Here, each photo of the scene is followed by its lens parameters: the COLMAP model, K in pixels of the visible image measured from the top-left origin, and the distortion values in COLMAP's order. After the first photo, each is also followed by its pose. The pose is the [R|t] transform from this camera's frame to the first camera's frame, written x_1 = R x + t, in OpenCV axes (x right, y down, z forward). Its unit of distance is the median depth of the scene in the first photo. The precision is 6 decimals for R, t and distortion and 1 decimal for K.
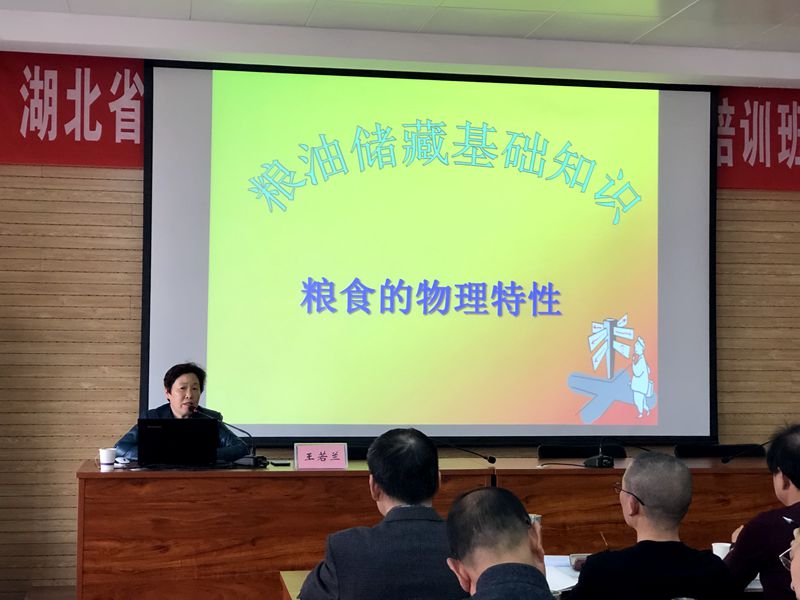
lens RADIAL K [[1328.8, 0, 399.7], [0, 1328.8, 293.6], [0, 0, 1]] dist [0.007018, 0.000000]
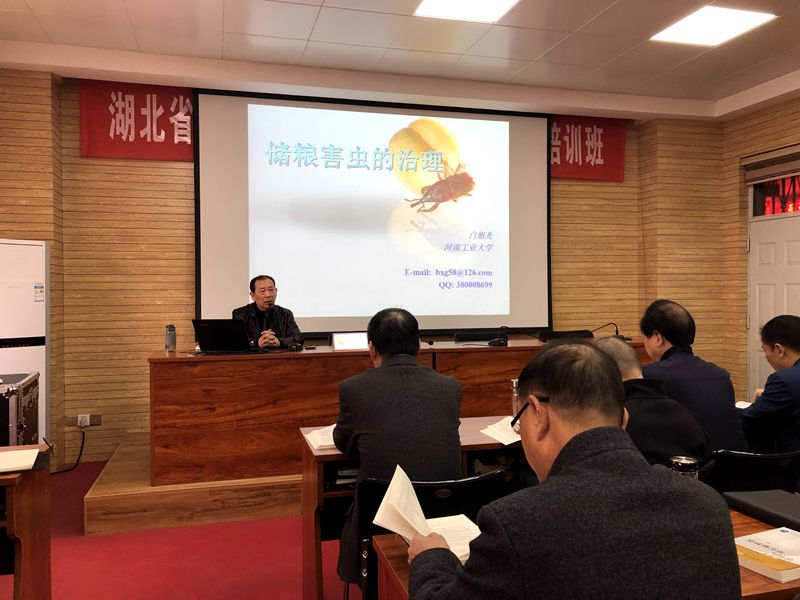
lens RADIAL K [[657.3, 0, 398.7], [0, 657.3, 297.3], [0, 0, 1]] dist [-0.010678, 0.007210]
pose [[0.995245, -0.017705, 0.095779, -0.032755], [0.013267, 0.998817, 0.046783, 0.031173], [-0.096494, -0.045290, 0.994303, 0.217303]]
